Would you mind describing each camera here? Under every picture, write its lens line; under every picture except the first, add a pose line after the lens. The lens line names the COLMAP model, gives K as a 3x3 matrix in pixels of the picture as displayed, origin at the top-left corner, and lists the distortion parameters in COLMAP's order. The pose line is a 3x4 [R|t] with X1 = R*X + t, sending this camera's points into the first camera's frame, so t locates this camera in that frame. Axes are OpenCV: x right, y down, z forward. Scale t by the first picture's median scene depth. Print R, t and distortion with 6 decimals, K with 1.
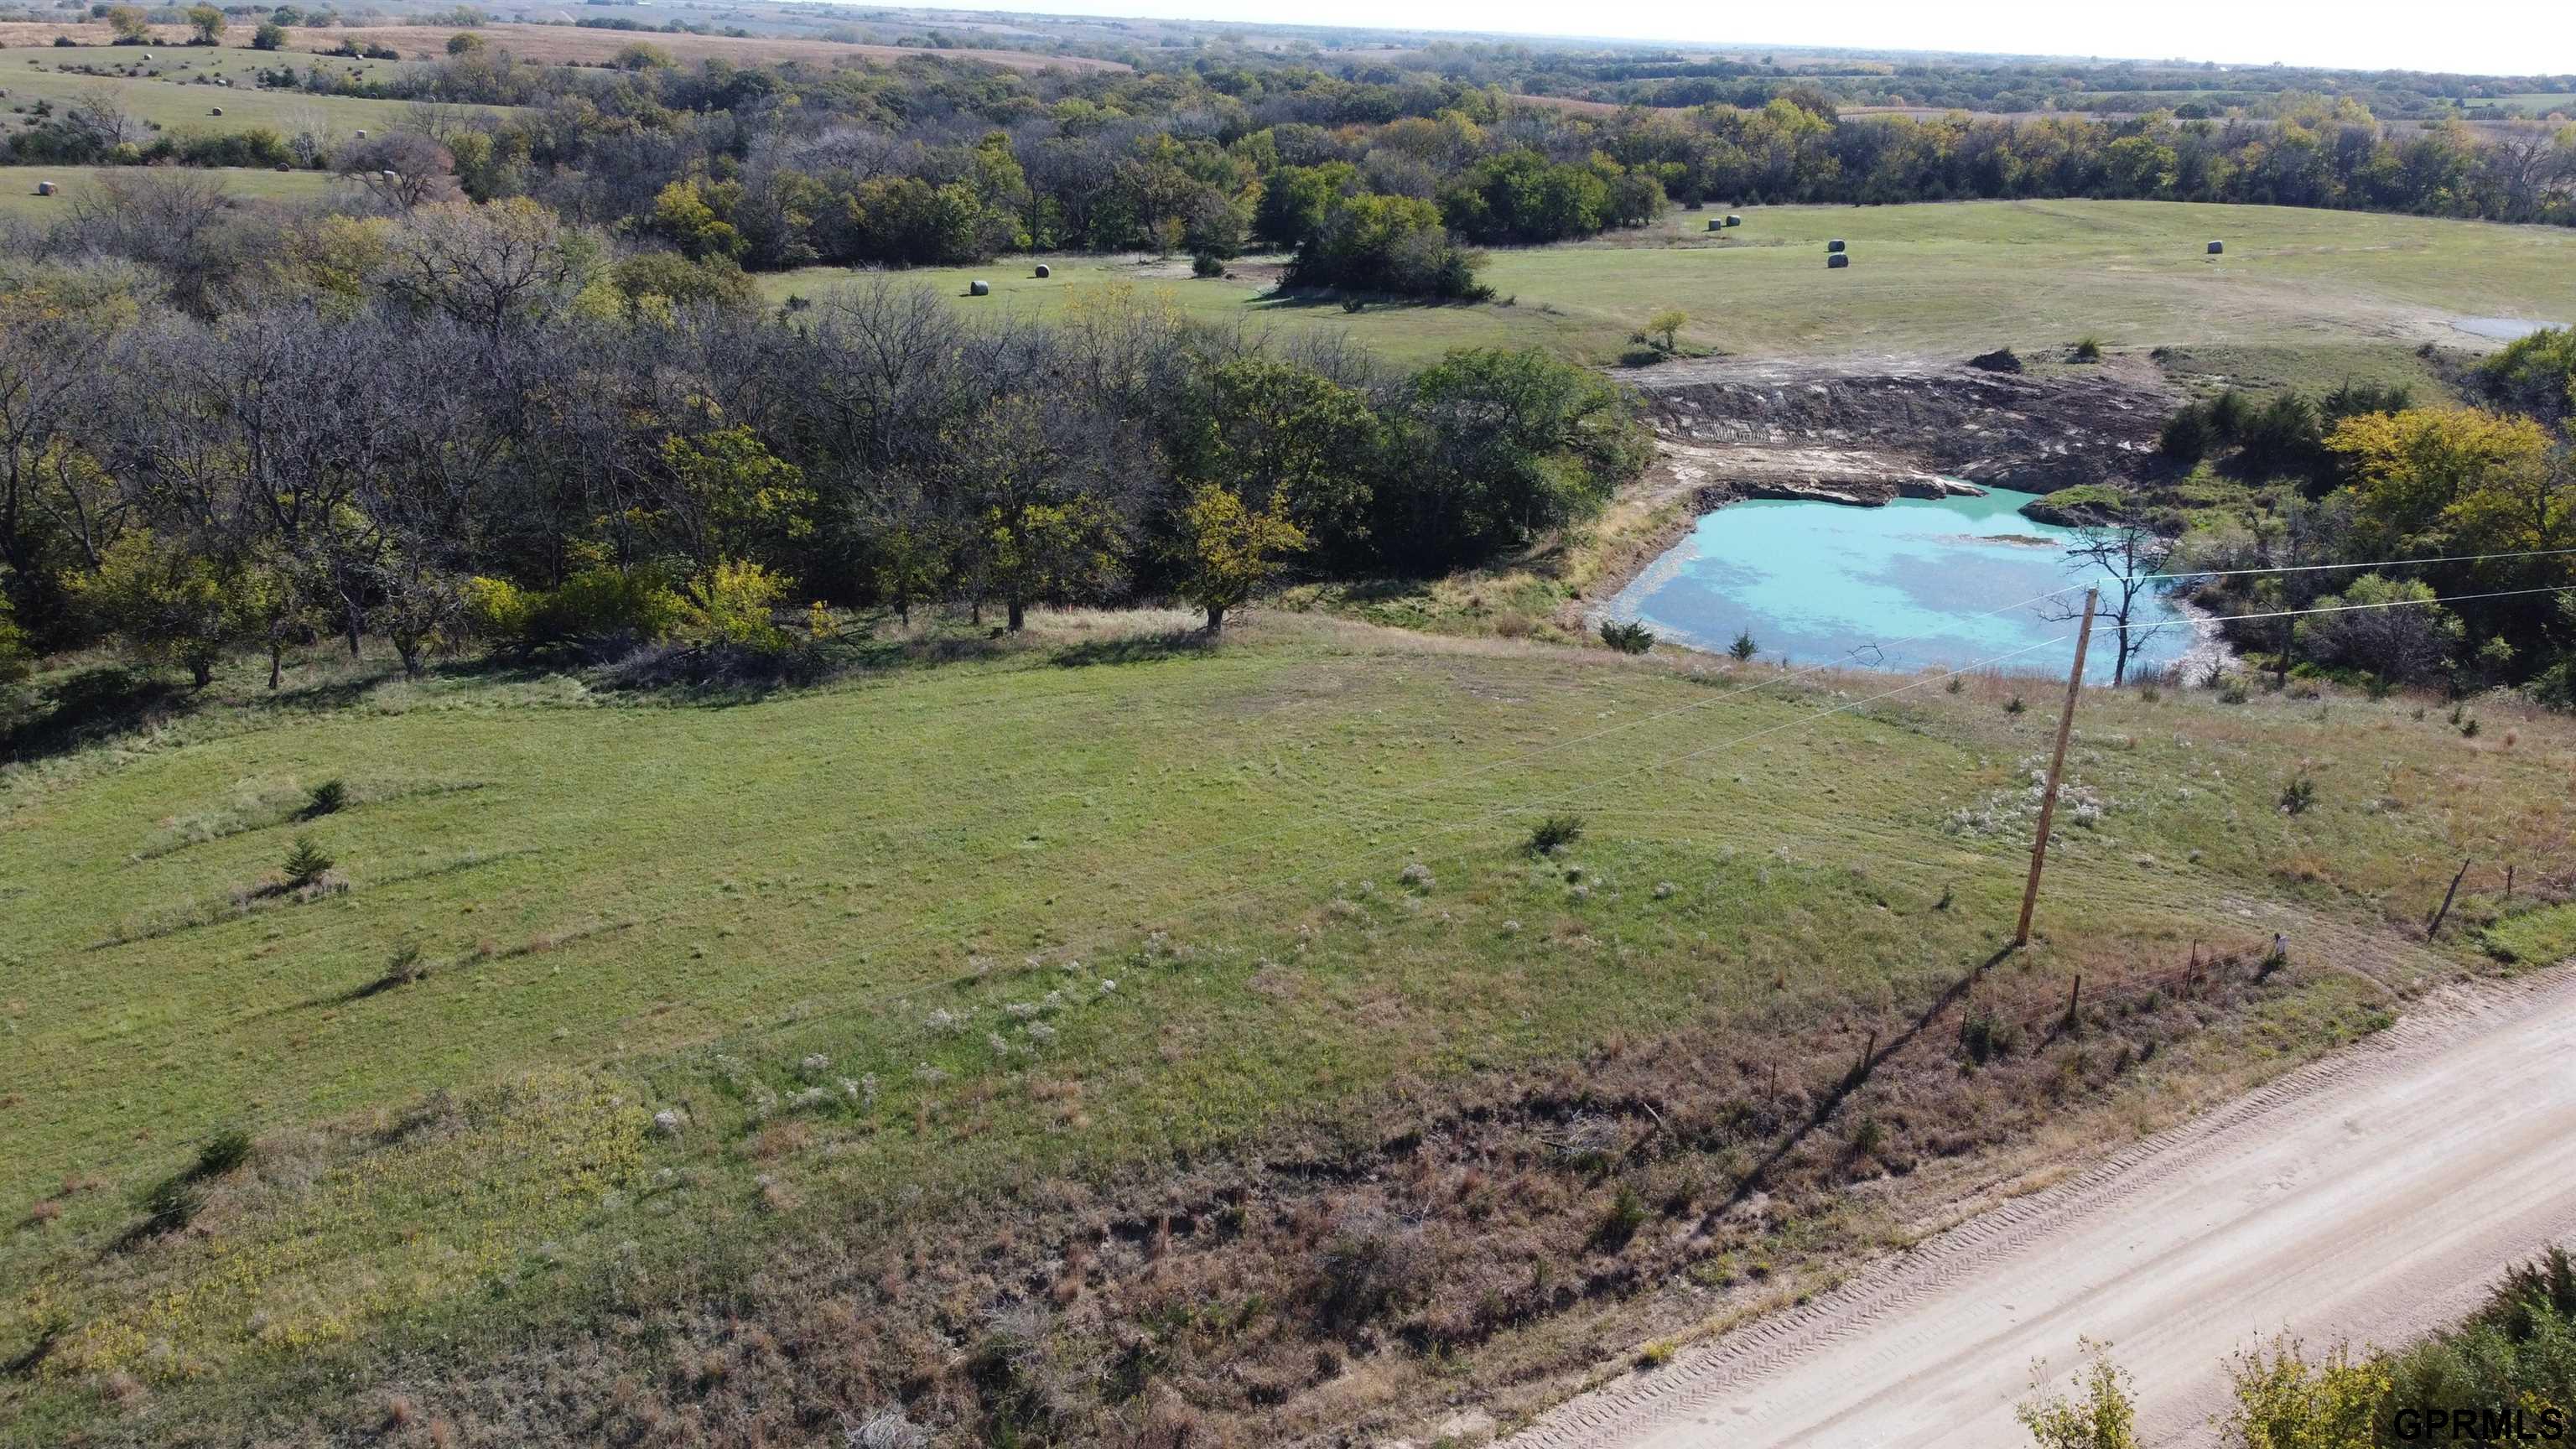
lens RADIAL K [[1946.9, 0, 1277.4], [0, 1946.9, 736.4], [0, 0, 1]] dist [-0.012568, 0.009642]
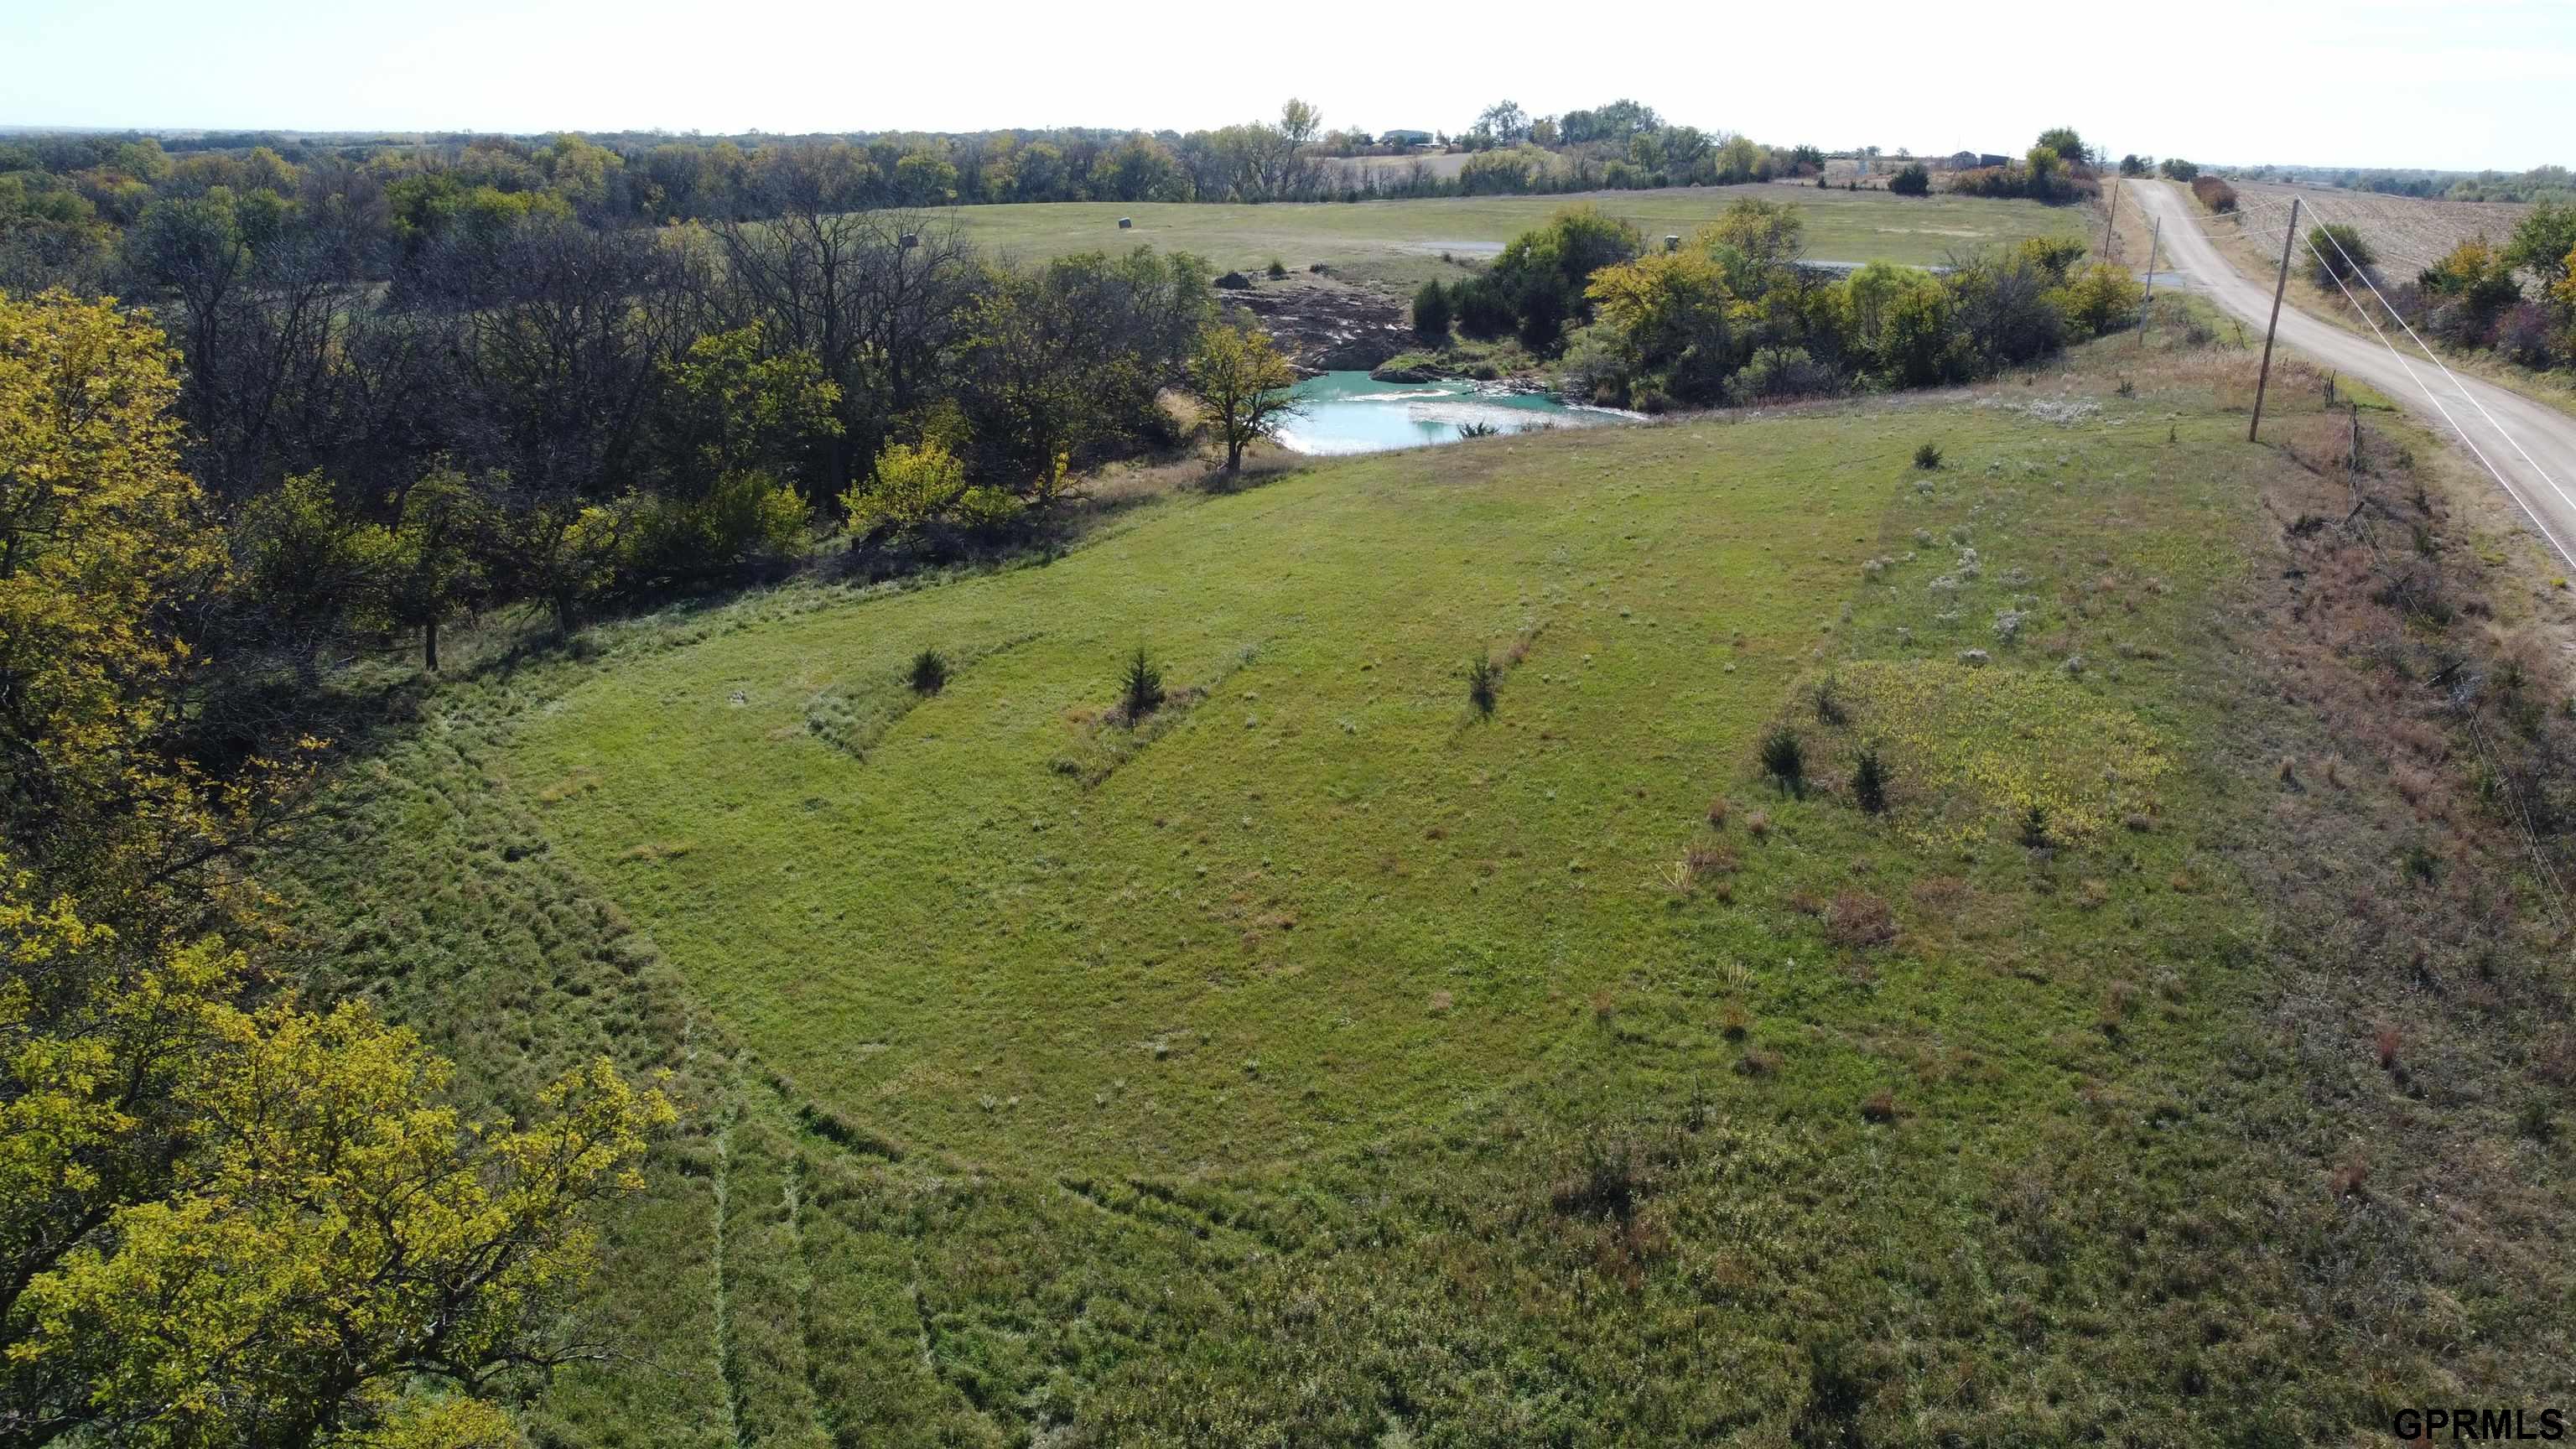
lens RADIAL K [[1946.9, 0, 1292.8], [0, 1946.9, 729.3], [0, 0, 1]] dist [-0.012568, 0.009642]
pose [[0.742075, -0.213978, 0.635246, -0.436077], [0.240241, 0.969624, 0.045968, 0.026172], [-0.625786, 0.118500, 0.770940, 0.104790]]
